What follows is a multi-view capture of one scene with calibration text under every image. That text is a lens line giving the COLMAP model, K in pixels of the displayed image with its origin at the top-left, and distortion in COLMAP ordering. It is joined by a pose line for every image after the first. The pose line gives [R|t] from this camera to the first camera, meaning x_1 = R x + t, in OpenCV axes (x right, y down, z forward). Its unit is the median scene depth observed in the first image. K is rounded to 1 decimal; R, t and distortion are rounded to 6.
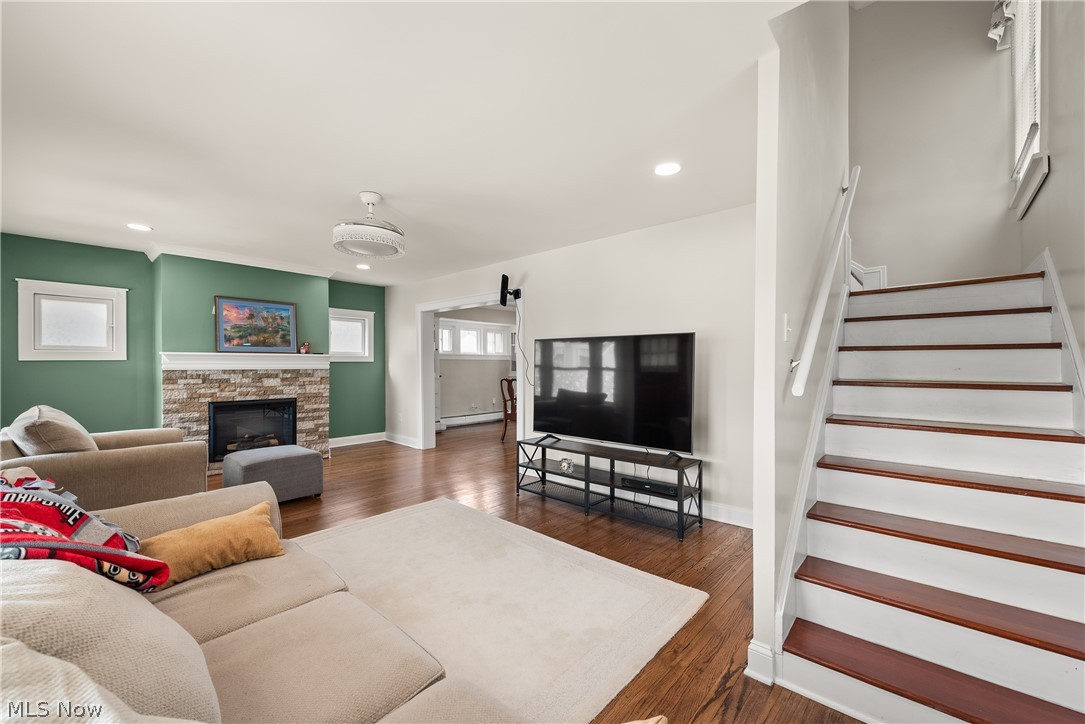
lens RADIAL K [[433.2, 0, 539.2], [0, 433.2, 365.8], [0, 0, 1]] dist [0.004227, -0.003252]
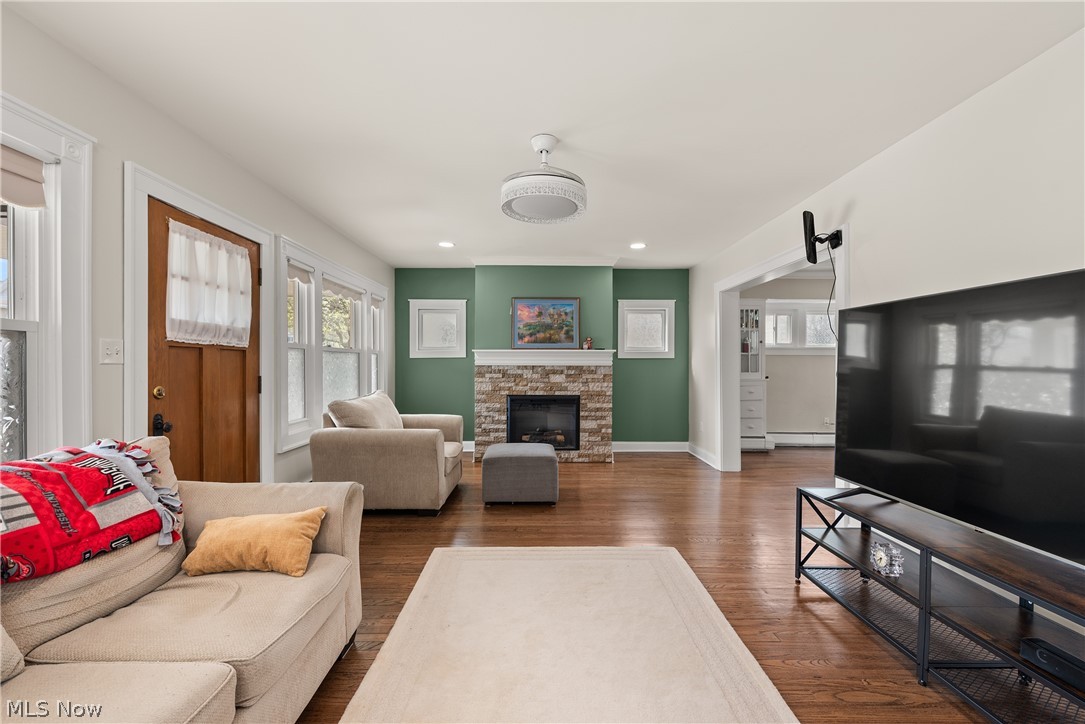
lens RADIAL K [[452.1, 0, 539.5], [0, 452.1, 368.5], [0, 0, 1]] dist [0.002161, -0.002536]
pose [[0.672457, 0.007444, -0.740099, 0.127609], [-0.004558, 0.999972, 0.005917, 0.008888], [0.740122, -0.000606, 0.672472, 0.262535]]
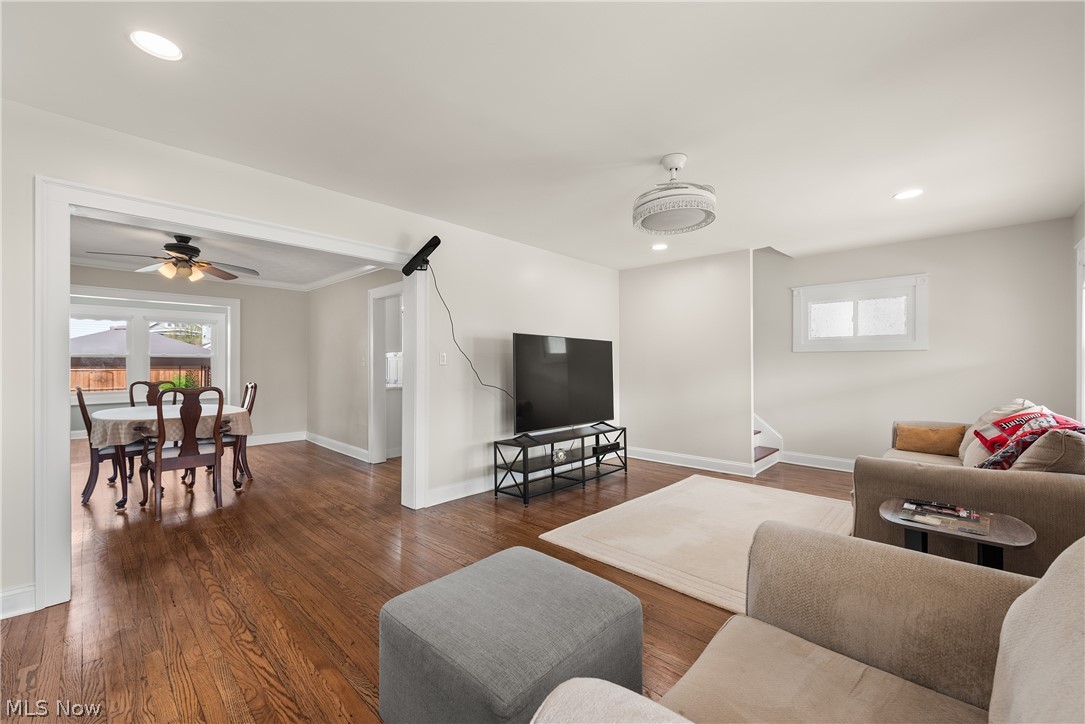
lens RADIAL K [[433.2, 0, 537.9], [0, 433.2, 365.9], [0, 0, 1]] dist [0.004227, -0.003252]
pose [[0.025017, 0.002006, 0.999685, -0.736535], [0.003596, 0.999991, -0.002096, 0.006734], [-0.999681, 0.003648, 0.025010, 0.736808]]
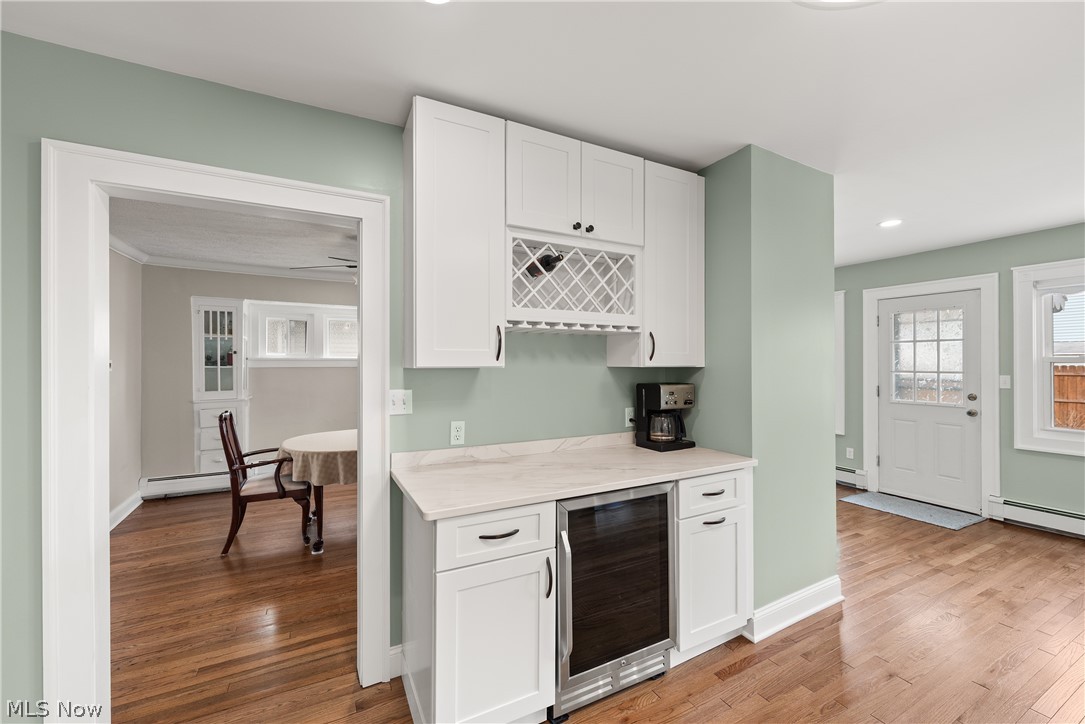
lens RADIAL K [[433.2, 0, 541.7], [0, 433.2, 361.6], [0, 0, 1]] dist [0.004227, -0.003252]
pose [[0.938987, 0.002132, -0.343946, 0.554651], [-0.002973, 0.999994, -0.001916, -0.036597], [0.343940, 0.002822, 0.938987, 0.834636]]
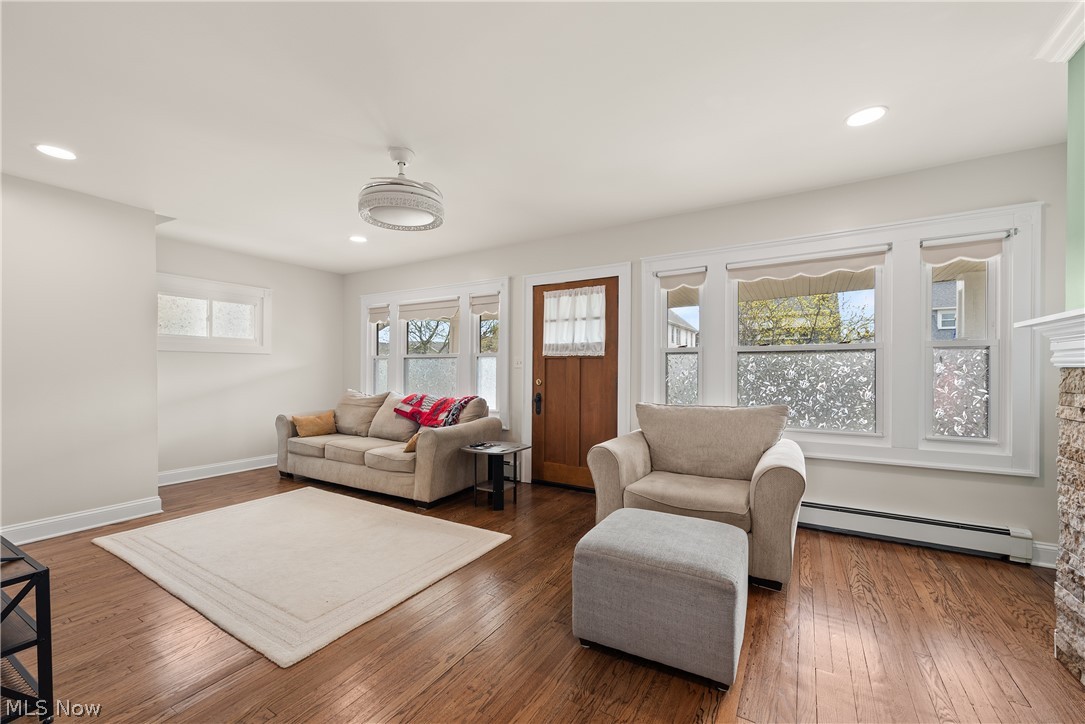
lens RADIAL K [[433.2, 0, 542.9], [0, 433.2, 368.4], [0, 0, 1]] dist [0.004227, -0.003252]
pose [[-0.980348, 0.001743, -0.197269, -0.288651], [0.001258, 0.999996, 0.002583, 0.007660], [0.197273, 0.002284, -0.980346, 1.105745]]
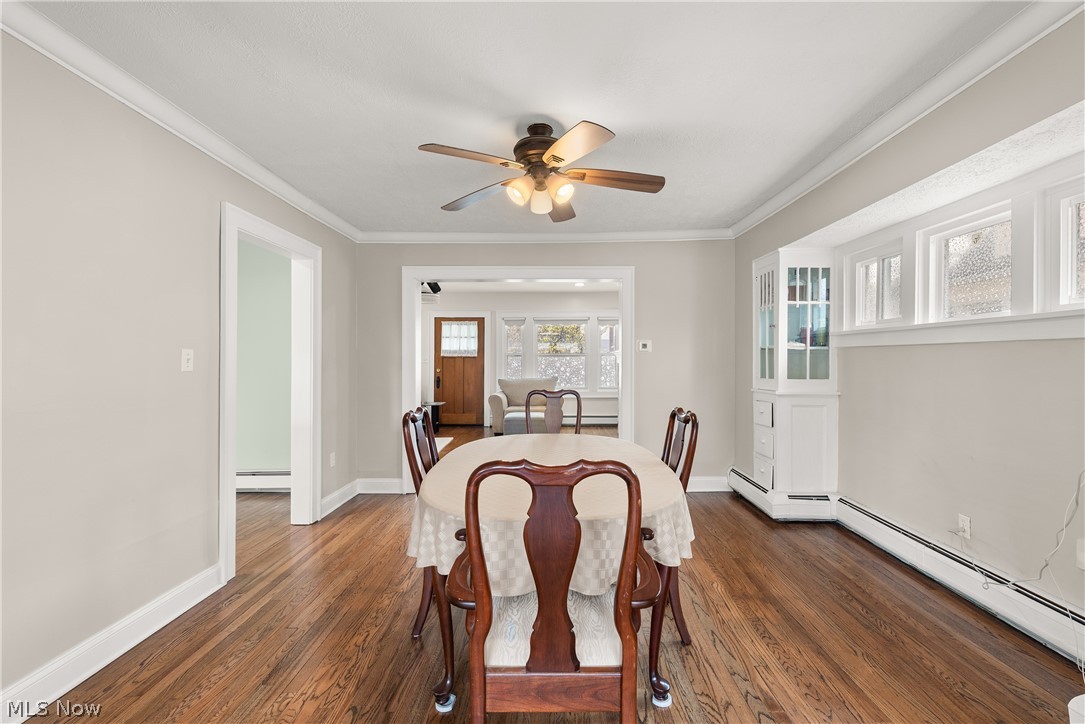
lens RADIAL K [[452.1, 0, 542.4], [0, 452.1, 356.9], [0, 0, 1]] dist [0.002161, -0.002536]
pose [[-0.744692, 0.001566, -0.667407, 0.347364], [0.002227, 0.999998, -0.000138, -0.010193], [0.667405, -0.001589, -0.744693, 1.720297]]
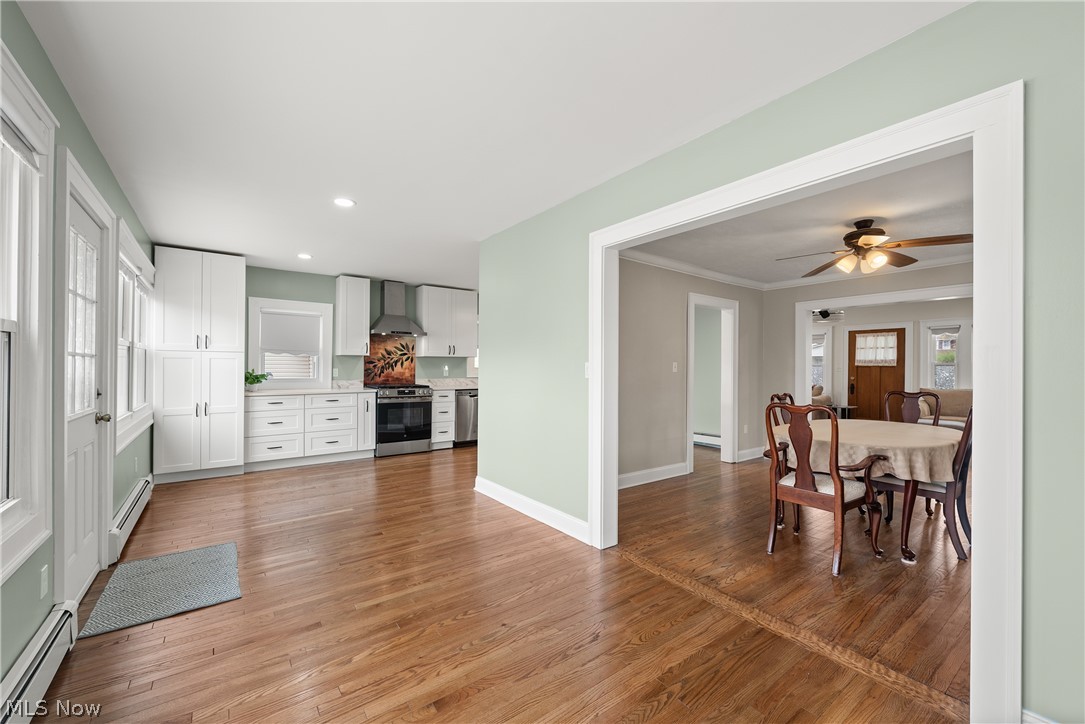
lens RADIAL K [[433.2, 0, 543.3], [0, 433.2, 367.1], [0, 0, 1]] dist [0.004227, -0.003252]
pose [[-0.981230, -0.000195, 0.192841, 0.416661], [-0.000183, 1.000000, 0.000076, -0.008024], [-0.192841, 0.000039, -0.981230, 2.188266]]
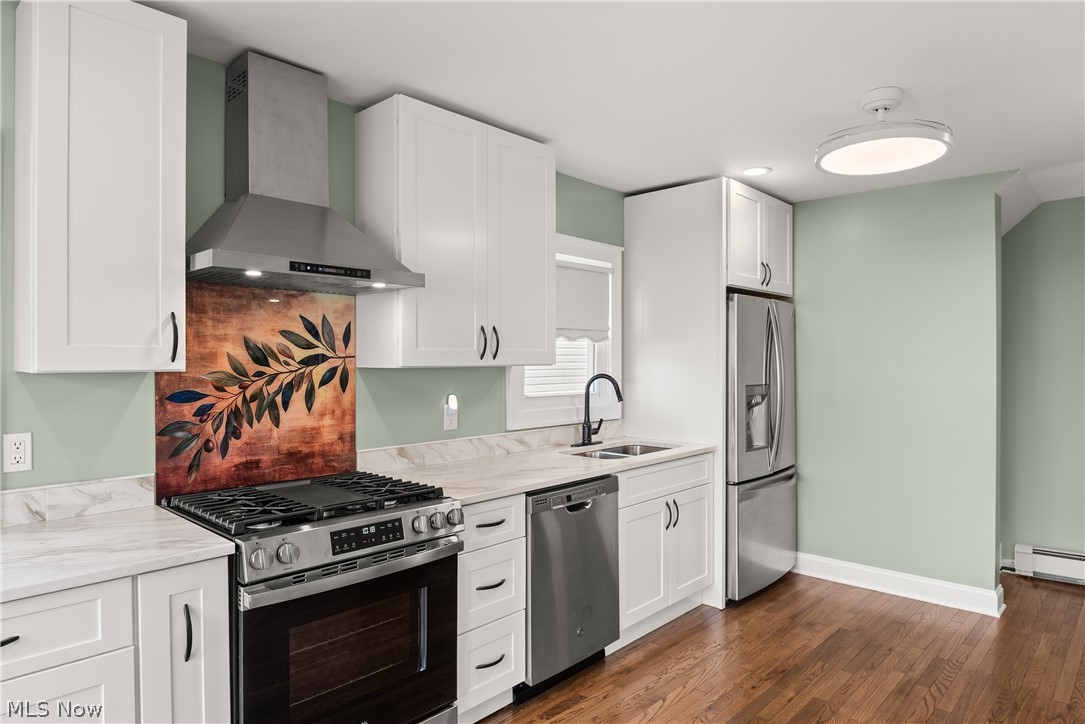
lens RADIAL K [[651.4, 0, 538.9], [0, 651.4, 364.5], [0, 0, 1]] dist [-0.003990, -0.009585]
pose [[-0.999837, 0.006696, 0.016789, 0.881811], [0.006793, 0.999961, 0.005717, -0.043573], [-0.016750, 0.005830, -0.999843, 1.520559]]
